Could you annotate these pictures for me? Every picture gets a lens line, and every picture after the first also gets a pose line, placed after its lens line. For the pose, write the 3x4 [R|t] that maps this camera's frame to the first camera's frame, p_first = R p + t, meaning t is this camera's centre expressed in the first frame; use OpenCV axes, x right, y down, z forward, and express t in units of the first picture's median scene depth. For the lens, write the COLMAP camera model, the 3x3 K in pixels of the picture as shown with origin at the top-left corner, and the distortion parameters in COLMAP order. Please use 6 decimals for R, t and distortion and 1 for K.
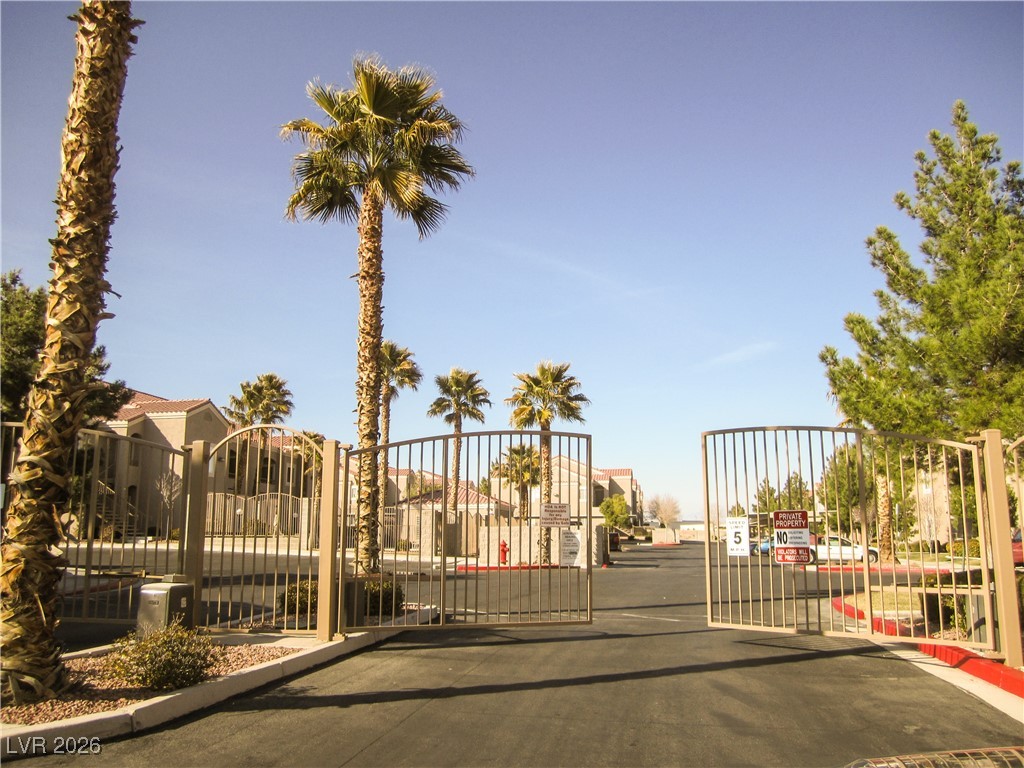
lens RADIAL K [[844.8, 0, 511.9], [0, 844.8, 377.4], [0, 0, 1]] dist [-0.067755, 0.034614]
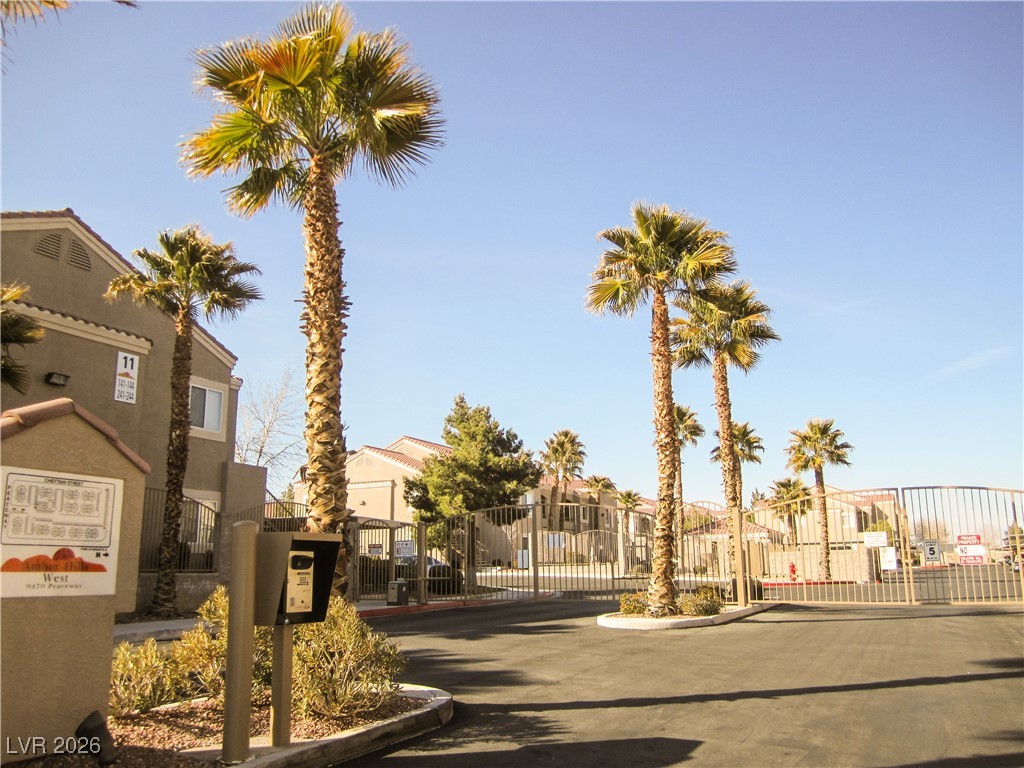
lens RADIAL K [[844.8, 0, 511.9], [0, 844.8, 377.4], [0, 0, 1]] dist [-0.067755, 0.034614]
pose [[0.958954, -0.074334, -0.273646, -0.042432], [0.064604, 0.996922, -0.044410, -0.049606], [0.276105, 0.024908, 0.960805, -0.297179]]
